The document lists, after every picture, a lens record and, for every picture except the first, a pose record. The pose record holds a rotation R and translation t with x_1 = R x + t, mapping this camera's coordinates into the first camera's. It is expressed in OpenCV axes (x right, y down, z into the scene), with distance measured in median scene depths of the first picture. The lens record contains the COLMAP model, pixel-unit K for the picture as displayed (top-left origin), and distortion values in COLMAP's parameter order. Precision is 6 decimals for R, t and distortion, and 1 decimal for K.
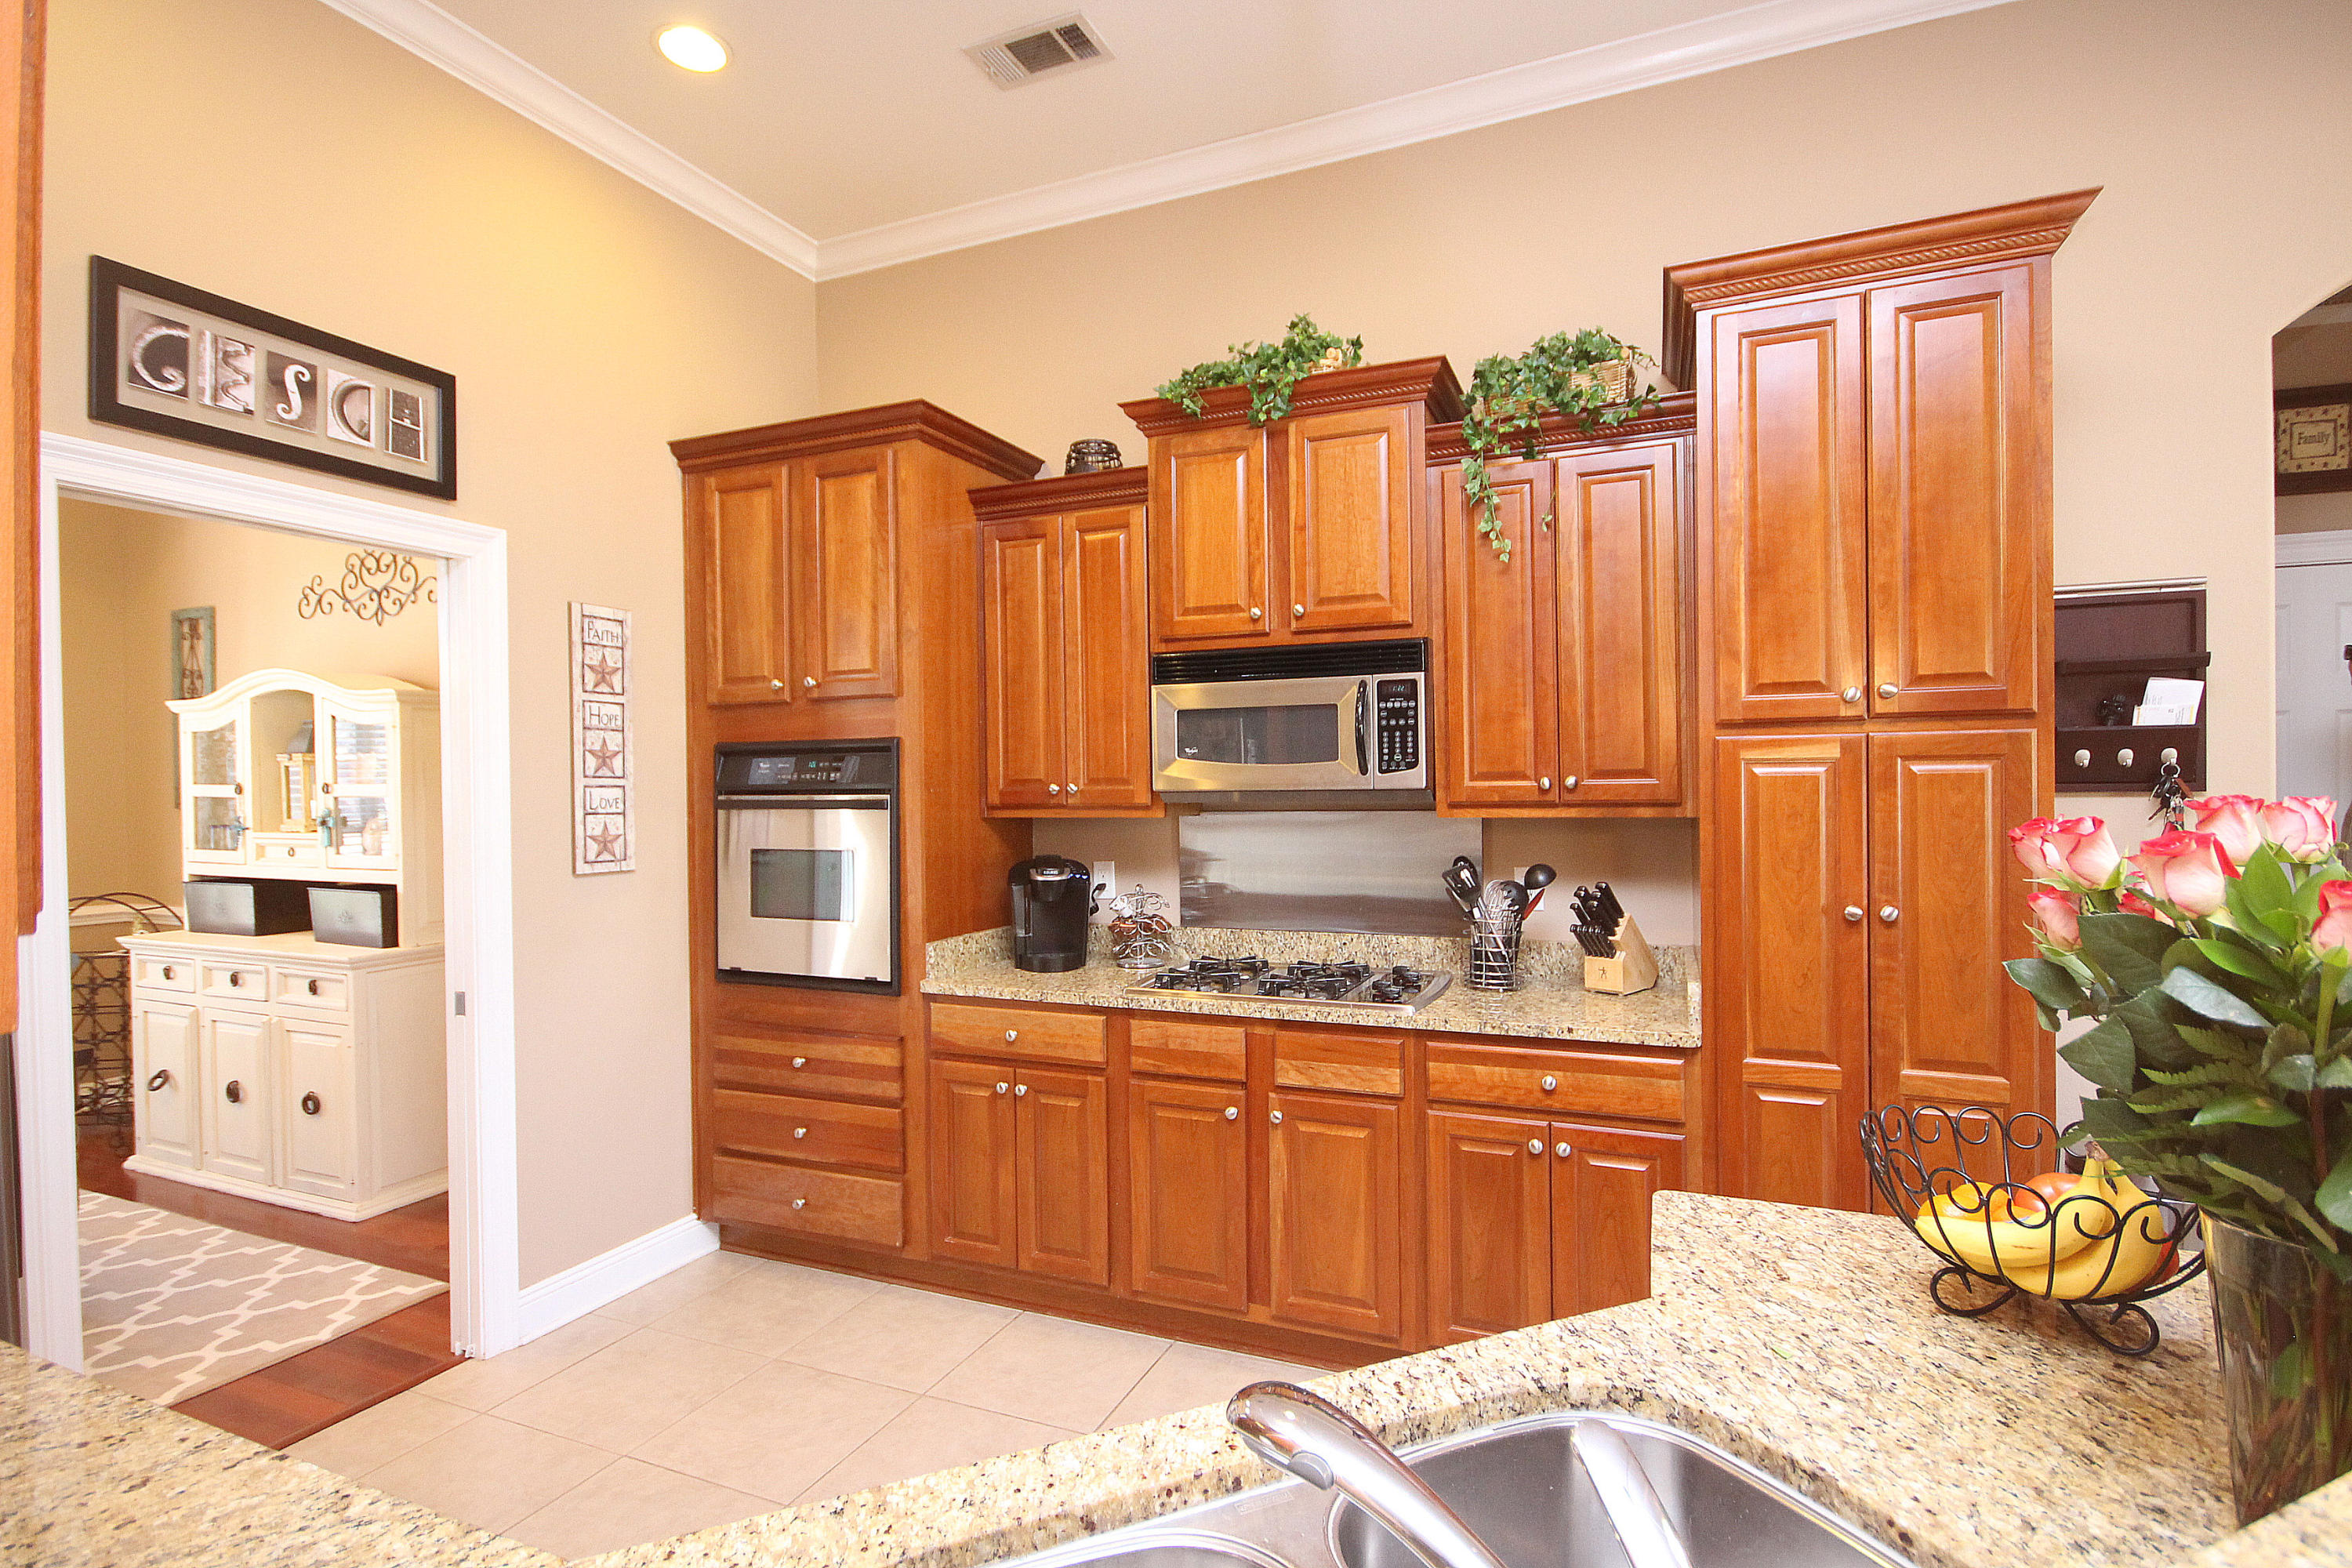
lens RADIAL K [[1139.0, 0, 1175.6], [0, 1139.0, 790.8], [0, 0, 1]] dist [0.000743, -0.000914]
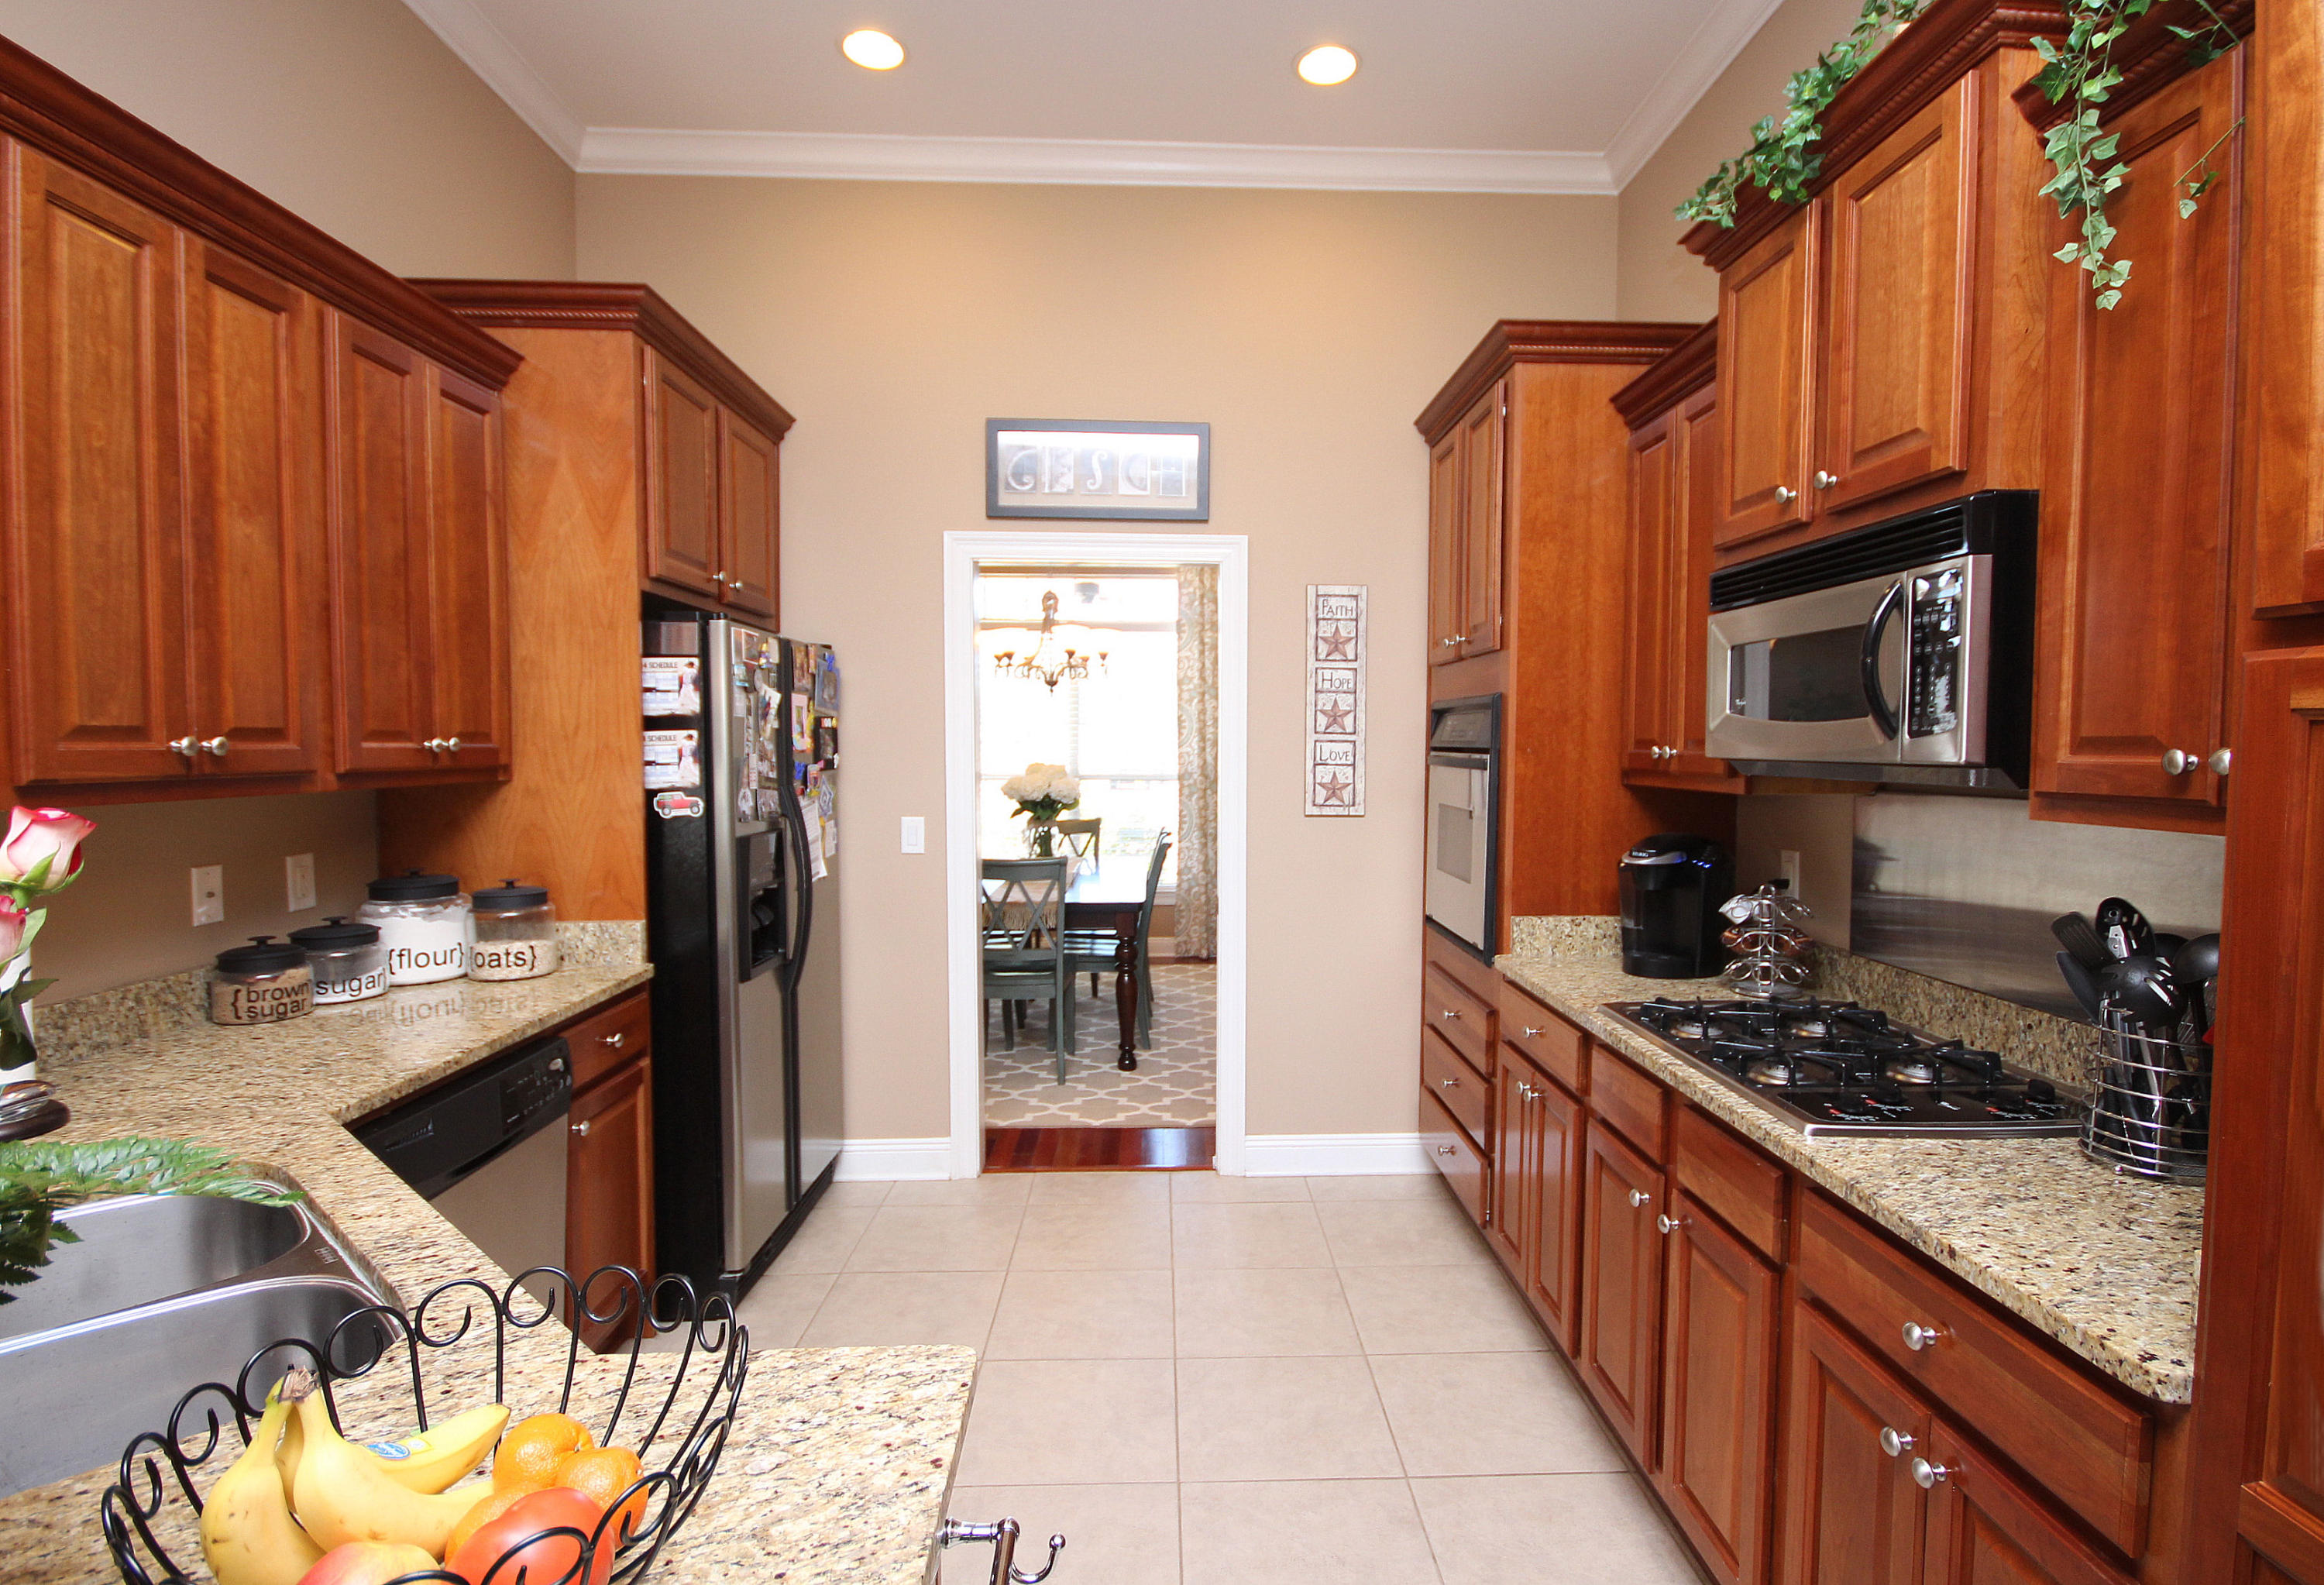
lens RADIAL K [[1138.6, 0, 1208.1], [0, 1138.6, 798.5], [0, 0, 1]] dist [0.001782, -0.006909]
pose [[0.442322, 0.058697, -0.894933, 0.504427], [-0.013887, 0.998185, 0.058606, -0.012203], [0.896749, -0.013495, 0.442335, 0.382266]]
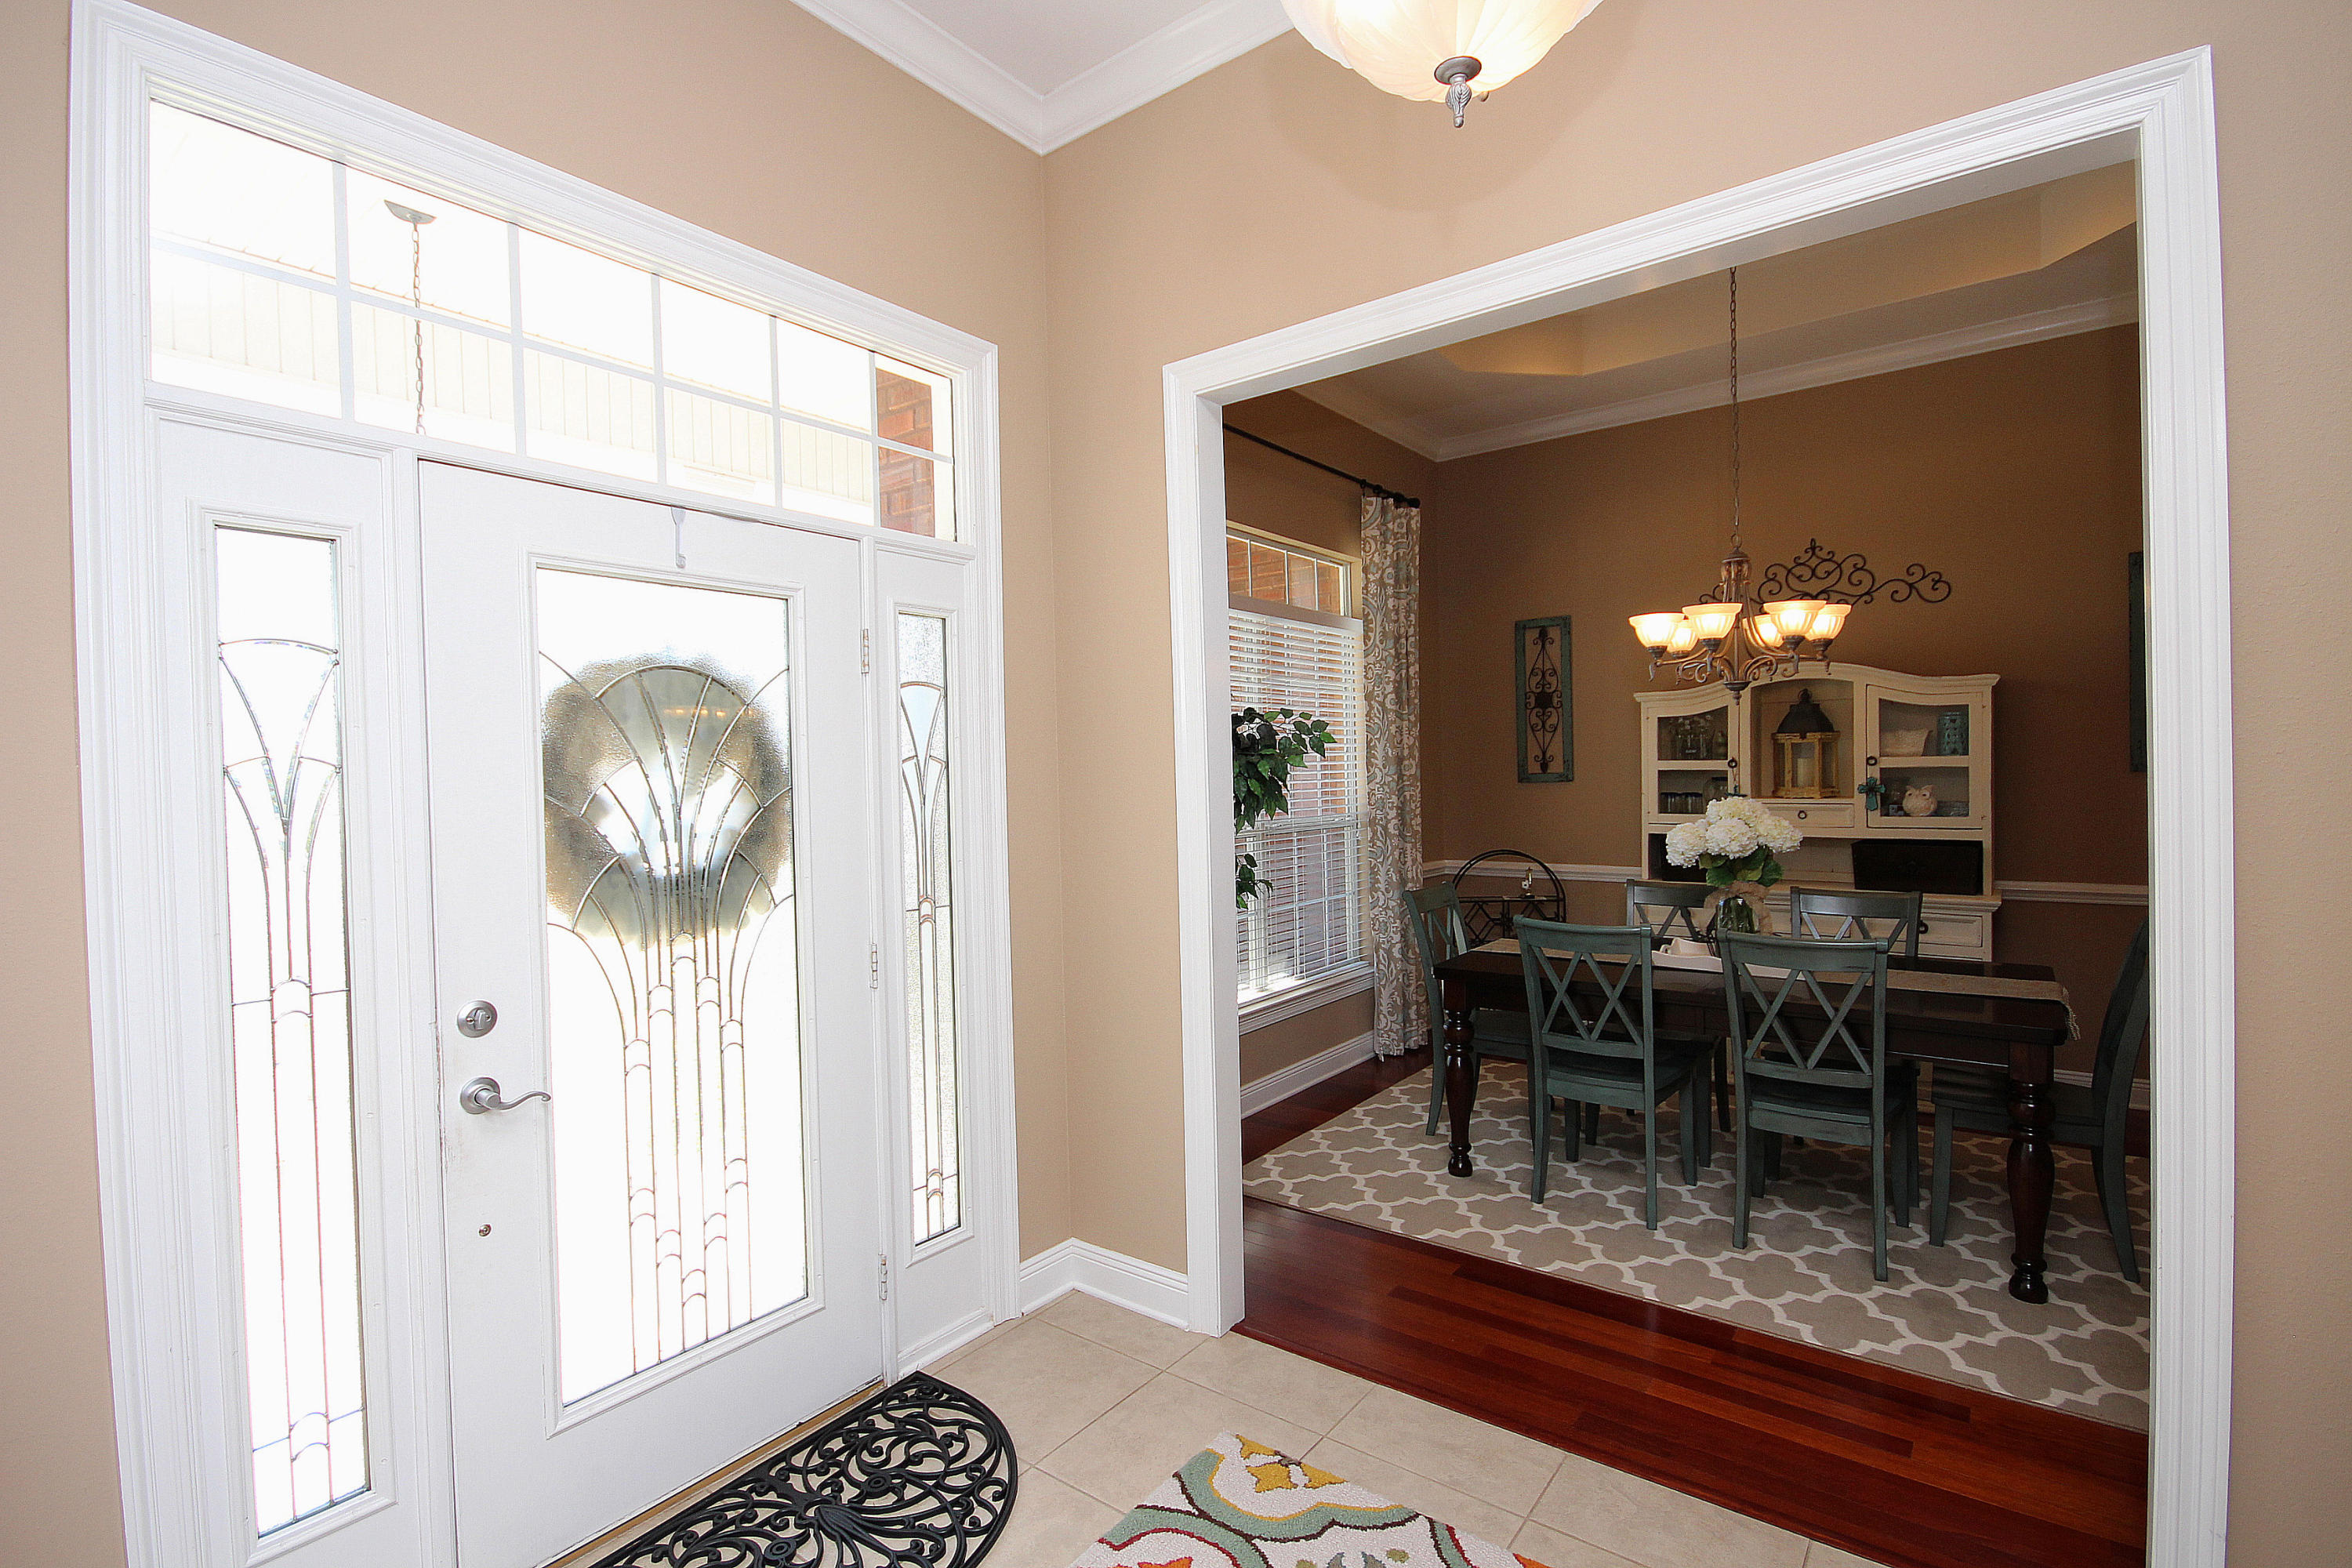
lens RADIAL K [[1080.3, 0, 1175.9], [0, 1080.3, 790.5], [0, 0, 1]] dist [-0.001684, -0.003468]
pose [[0.971143, -0.004700, -0.238453, -1.606601], [0.008024, 0.999884, 0.012971, 0.011499], [0.238364, -0.014510, 0.971067, -0.368960]]
